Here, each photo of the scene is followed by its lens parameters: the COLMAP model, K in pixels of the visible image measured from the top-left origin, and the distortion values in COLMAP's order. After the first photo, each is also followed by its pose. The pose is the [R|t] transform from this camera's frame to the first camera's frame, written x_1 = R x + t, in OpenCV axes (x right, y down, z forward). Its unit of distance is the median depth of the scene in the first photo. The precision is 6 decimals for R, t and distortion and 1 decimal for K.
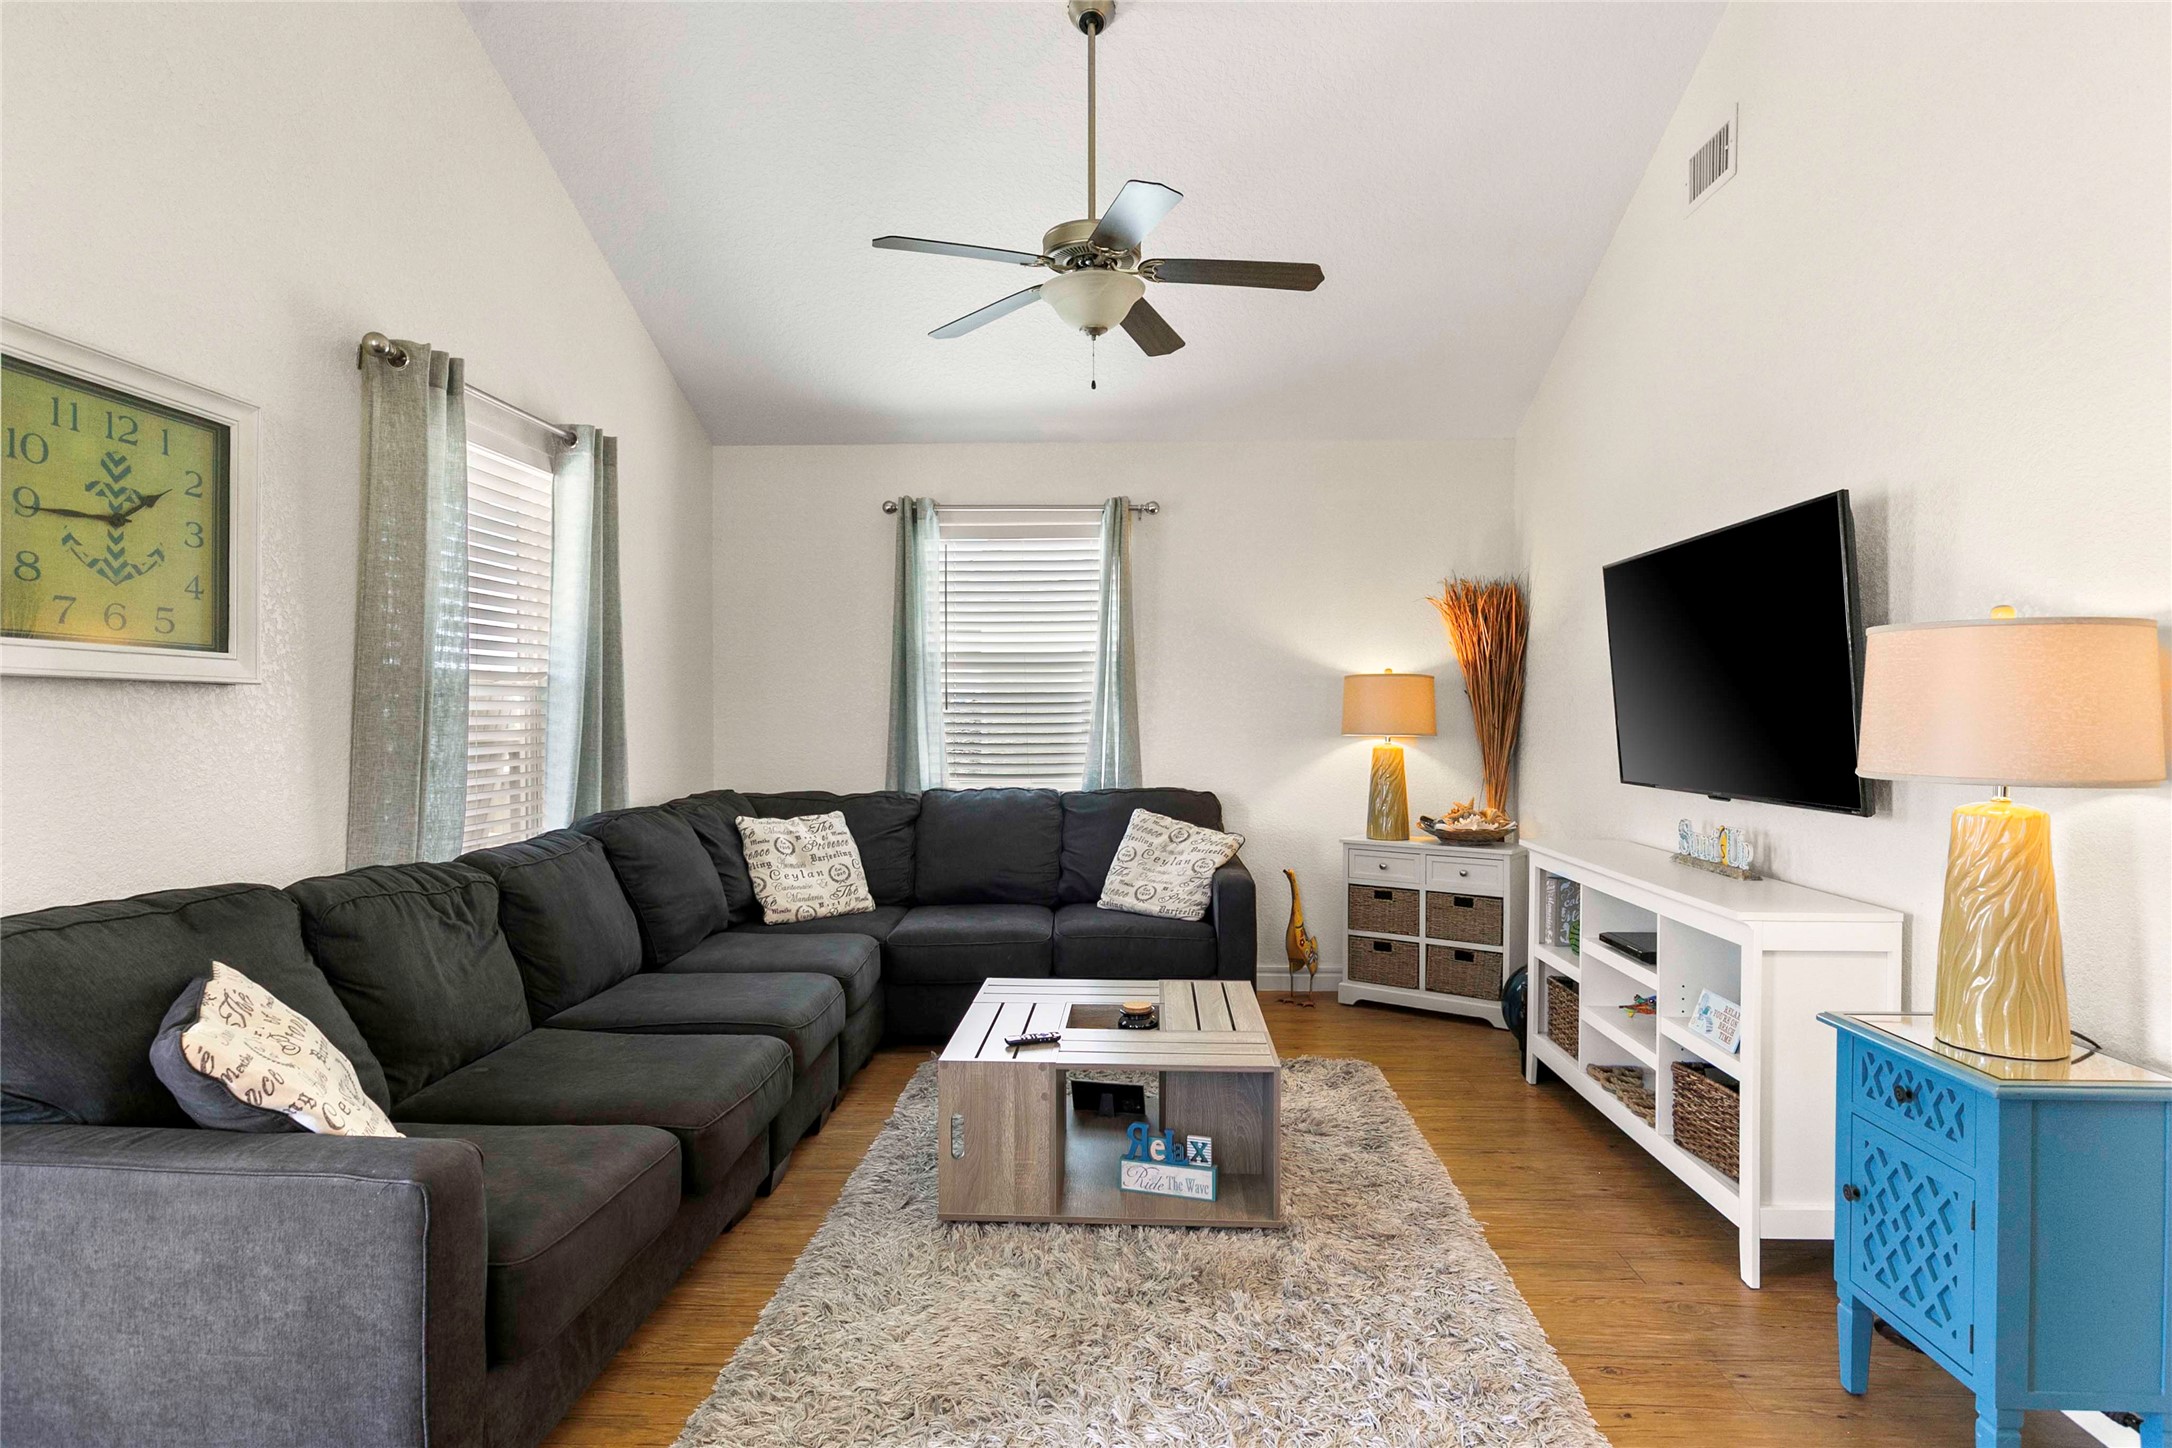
lens RADIAL K [[1139.8, 0, 1084.9], [0, 1139.8, 717.5], [0, 0, 1]] dist [-0.002541, -0.000859]
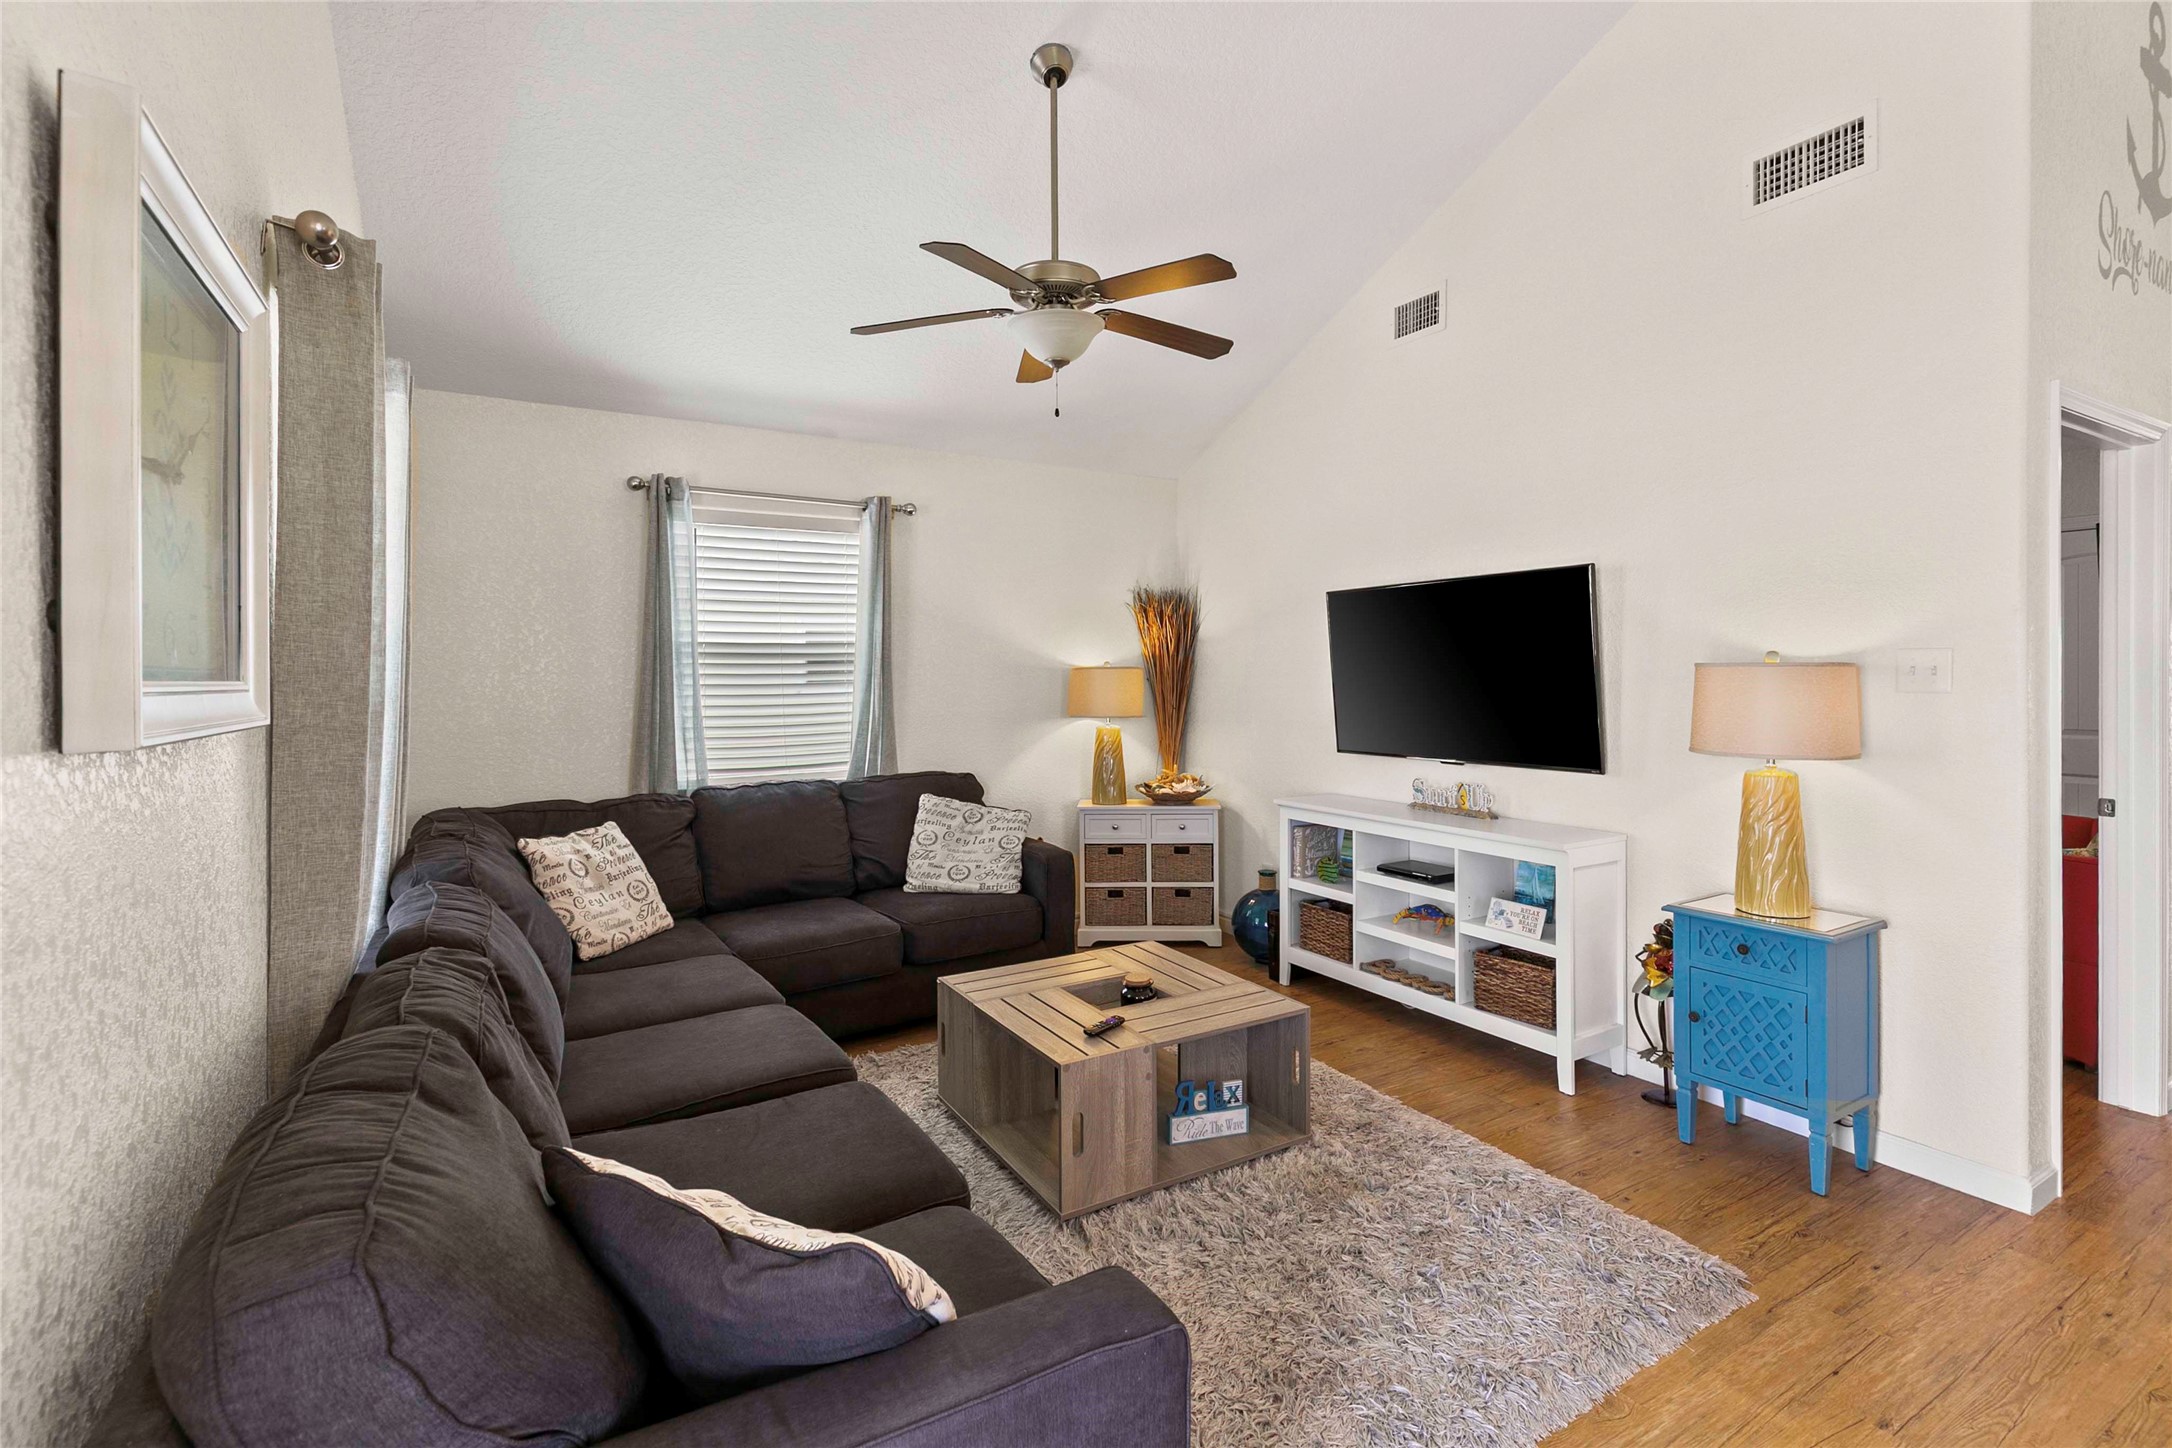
lens RADIAL K [[1008.5, 0, 1111.1], [0, 1008.5, 672.6], [0, 0, 1]] dist [0.006151, 0.000067]
pose [[0.826506, -0.005291, 0.562904, -0.360517], [0.009308, 0.999948, -0.004268, -0.029250], [-0.562852, 0.008767, 0.826511, 0.131050]]
